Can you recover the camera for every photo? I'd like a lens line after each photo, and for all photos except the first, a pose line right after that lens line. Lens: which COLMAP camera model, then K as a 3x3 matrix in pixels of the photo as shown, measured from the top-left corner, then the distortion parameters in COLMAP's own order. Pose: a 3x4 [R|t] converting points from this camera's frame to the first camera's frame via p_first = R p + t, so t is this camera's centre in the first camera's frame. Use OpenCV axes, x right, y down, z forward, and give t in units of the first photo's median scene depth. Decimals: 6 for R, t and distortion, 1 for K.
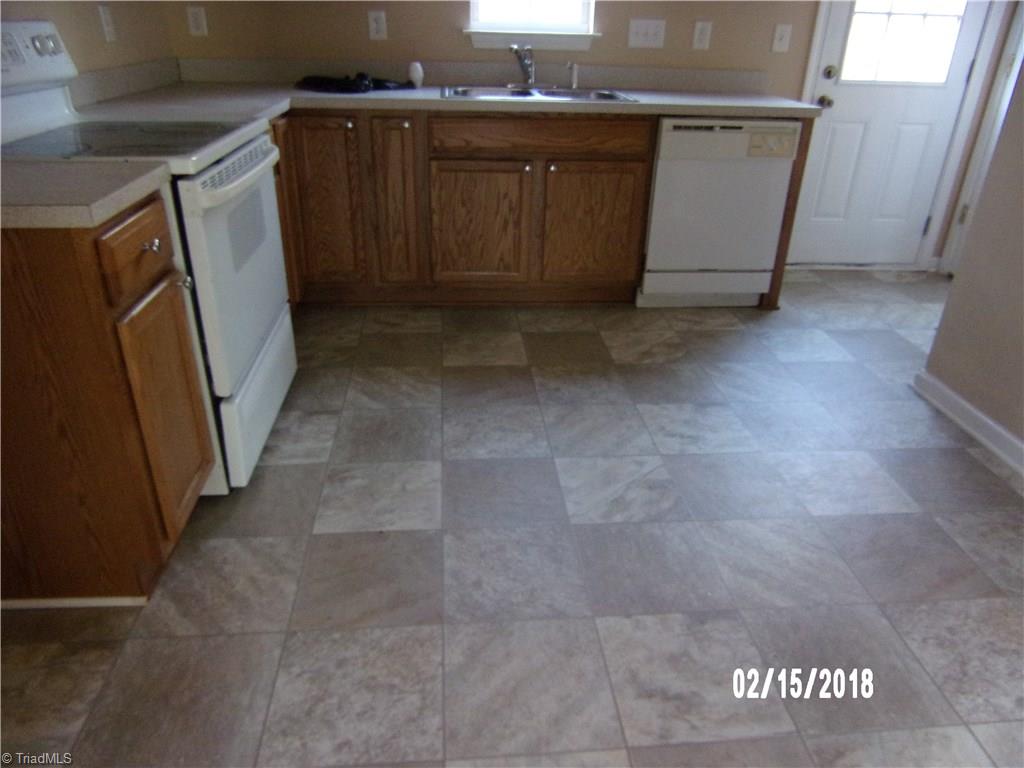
lens RADIAL K [[726.0, 0, 512.8], [0, 726.0, 385.7], [0, 0, 1]] dist [-0.003834, -0.008497]
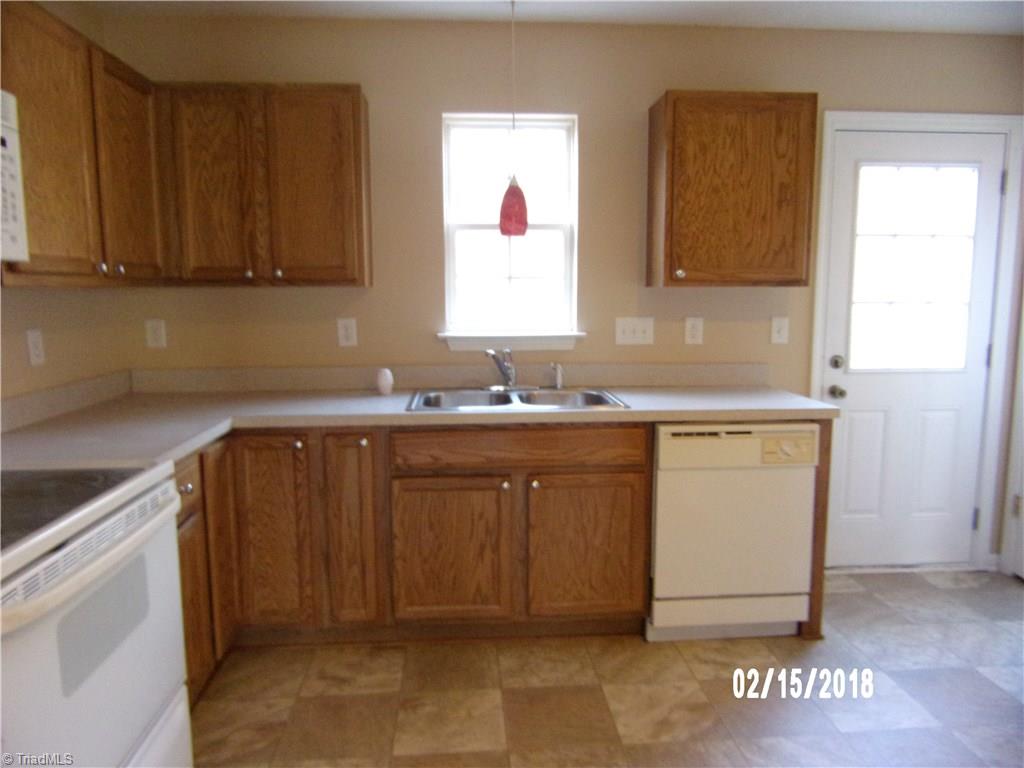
lens RADIAL K [[726.0, 0, 511.1], [0, 726.0, 382.1], [0, 0, 1]] dist [-0.003834, -0.008497]
pose [[0.999508, -0.025553, -0.018170, 0.043543], [0.017946, 0.941421, -0.336757, -0.119441], [0.025711, 0.336265, 0.941416, 0.144536]]
